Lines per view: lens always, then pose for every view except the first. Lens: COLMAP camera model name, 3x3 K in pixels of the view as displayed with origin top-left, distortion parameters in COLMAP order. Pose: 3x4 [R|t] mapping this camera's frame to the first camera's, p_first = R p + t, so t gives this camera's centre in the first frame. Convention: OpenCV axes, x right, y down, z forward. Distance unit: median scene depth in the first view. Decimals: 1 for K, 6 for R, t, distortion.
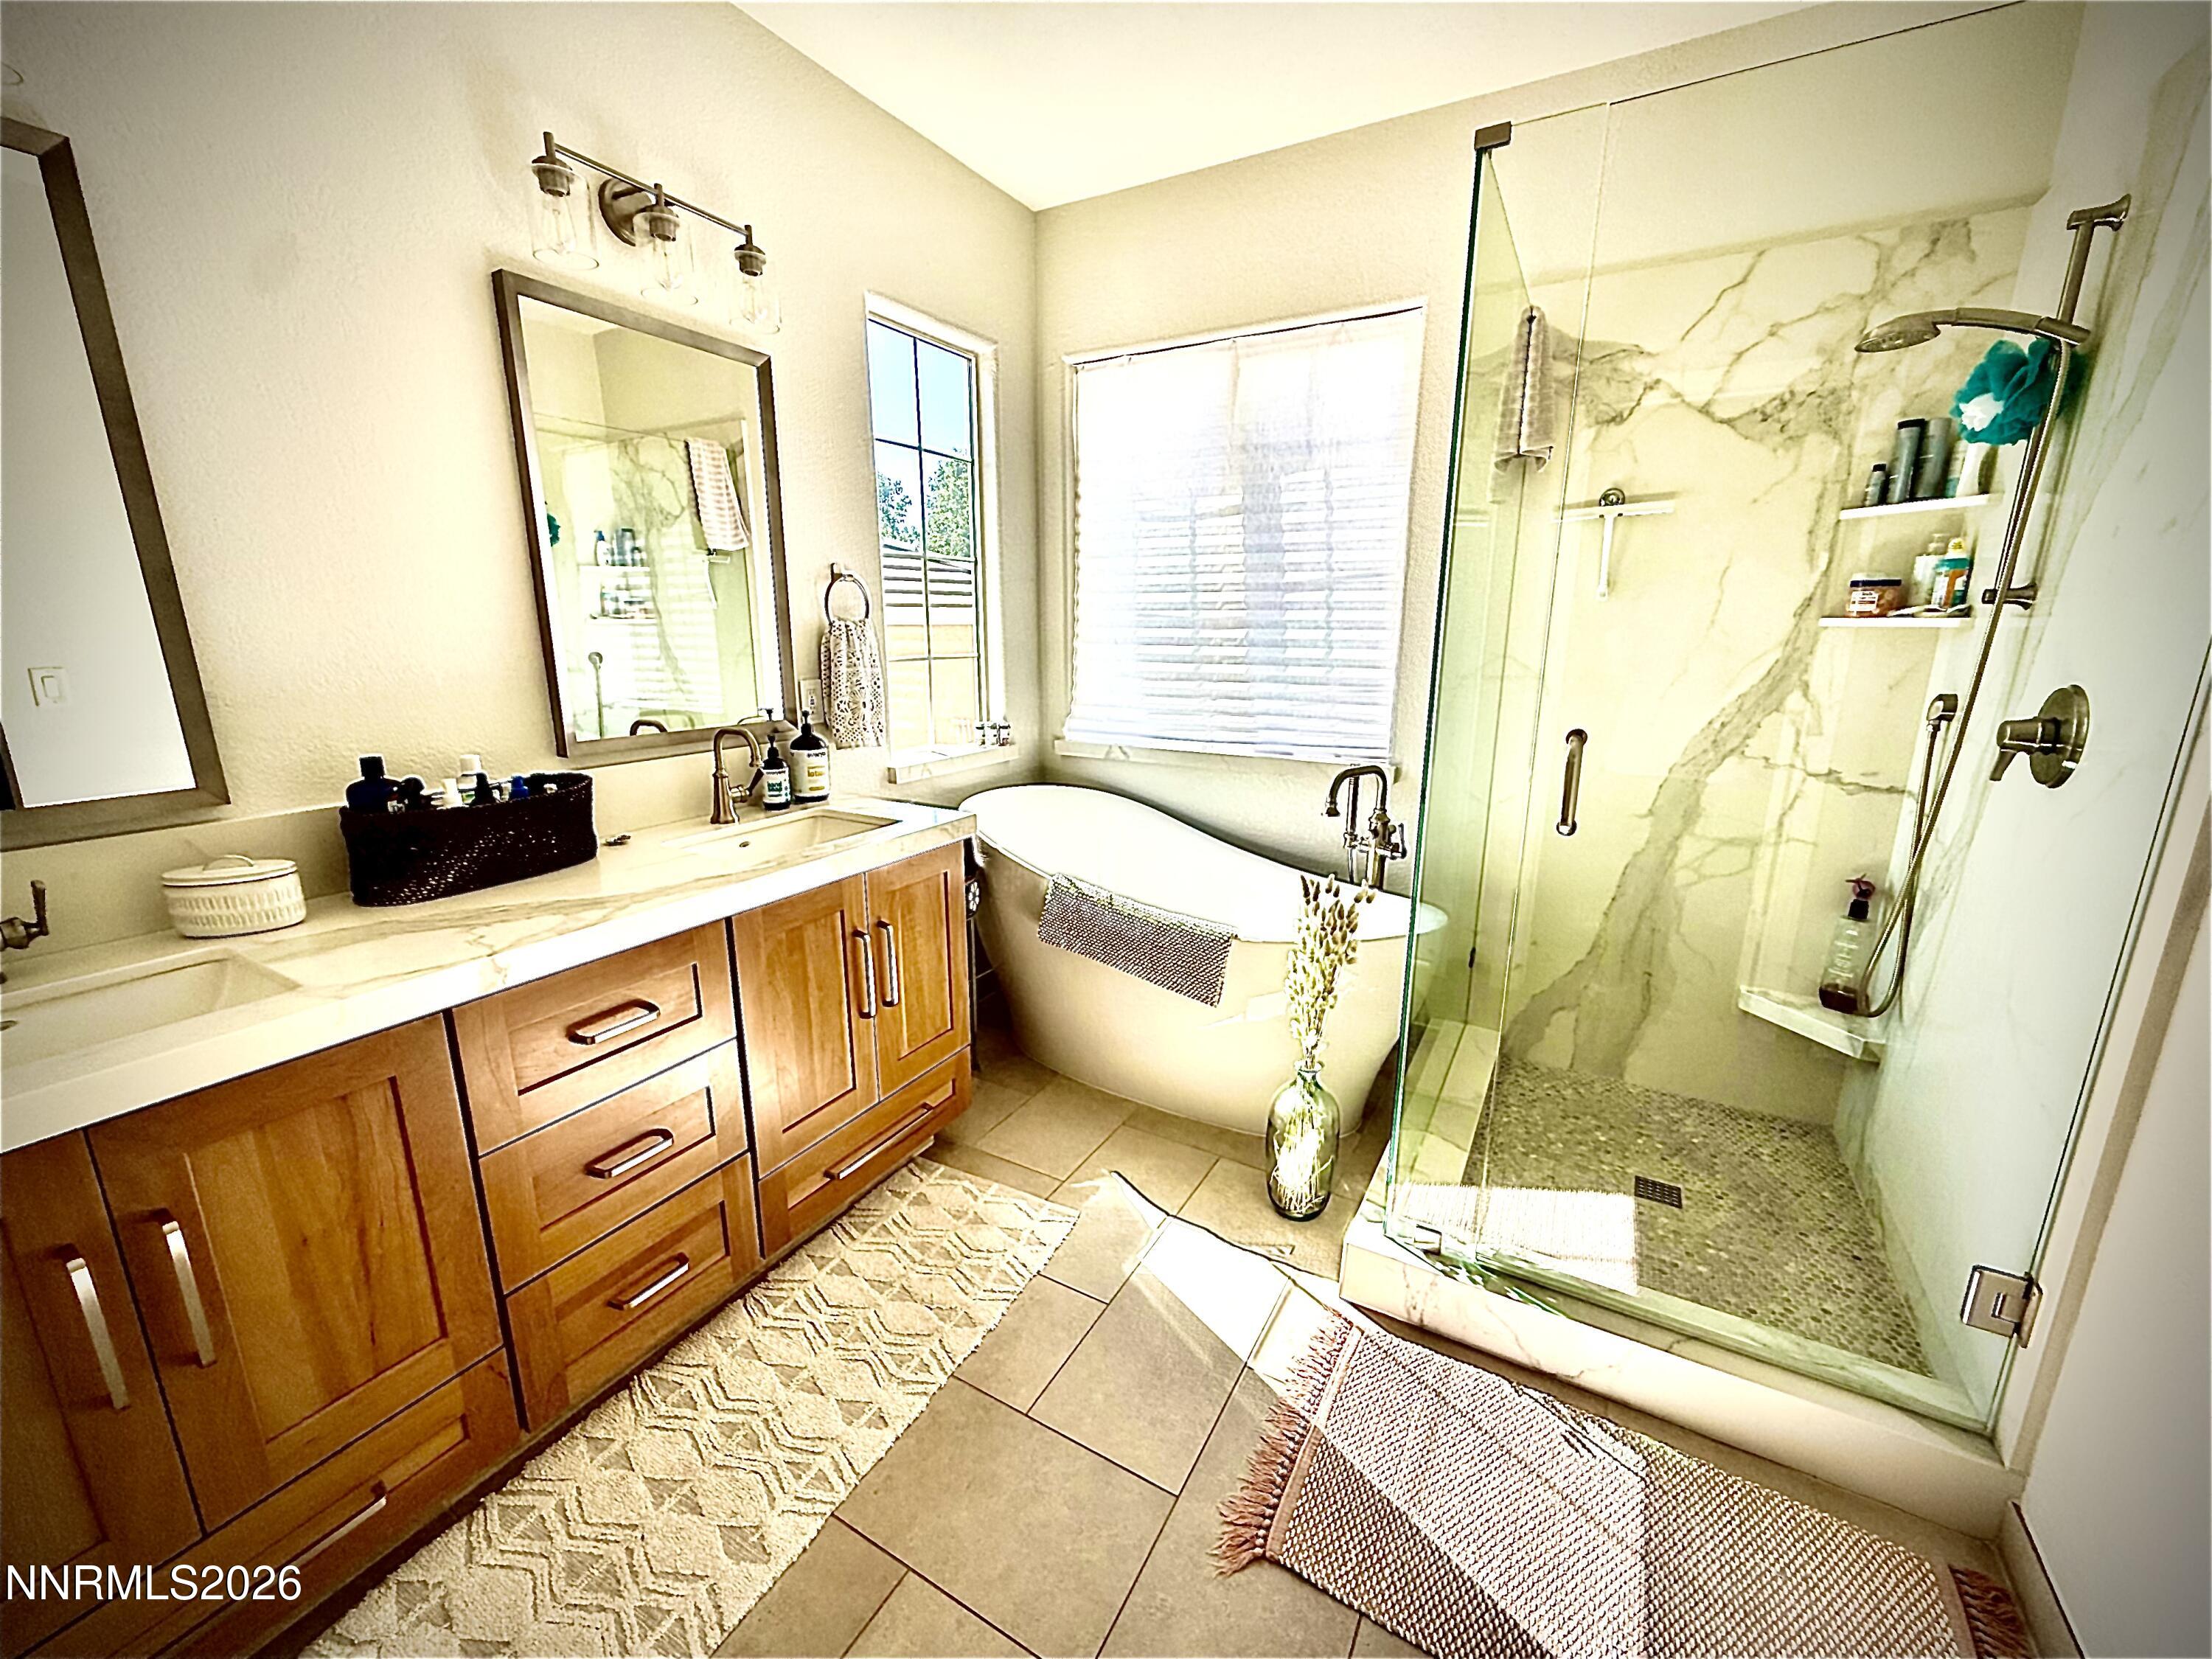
lens RADIAL K [[897.3, 0, 1082.1], [0, 897.3, 838.7], [0, 0, 1]] dist [0.003906, -0.000016]
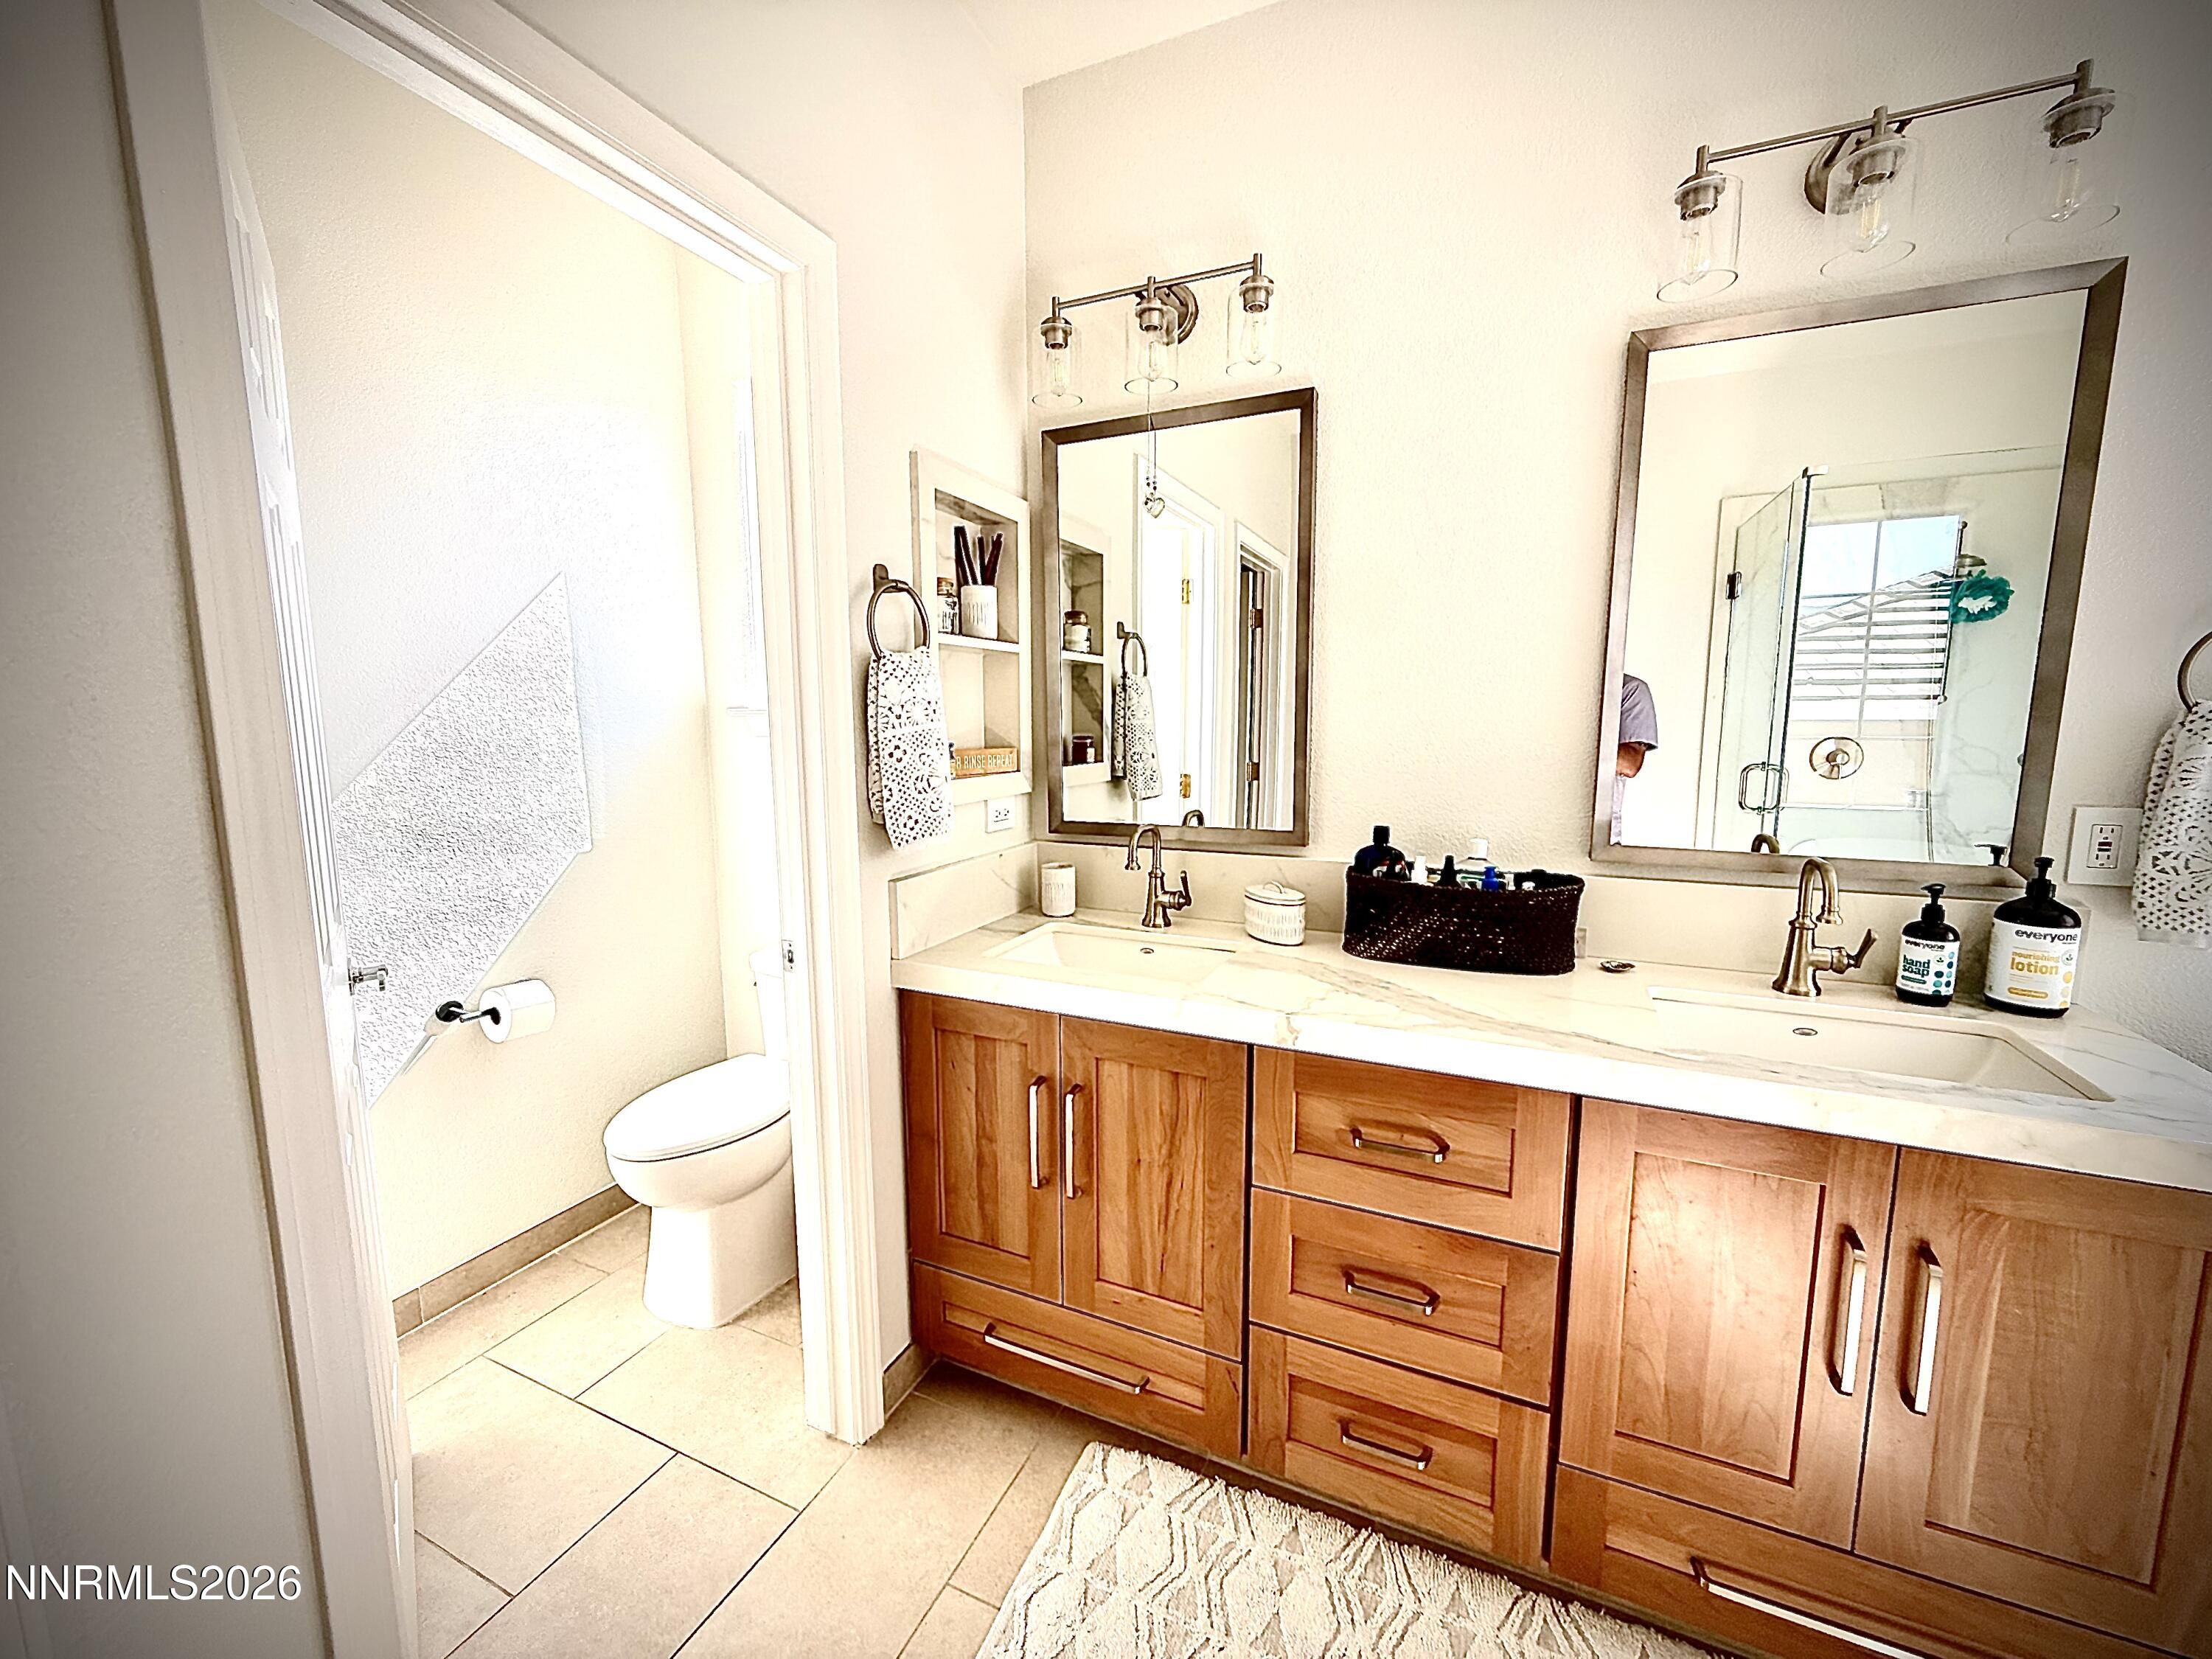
lens RADIAL K [[897.3, 0, 1085.1], [0, 897.3, 825.8], [0, 0, 1]] dist [0.003906, -0.000016]
pose [[0.089867, 0.125801, -0.987977, 0.286612], [-0.227894, 0.968269, 0.102562, -0.115384], [0.969530, 0.215937, 0.115685, 0.474184]]
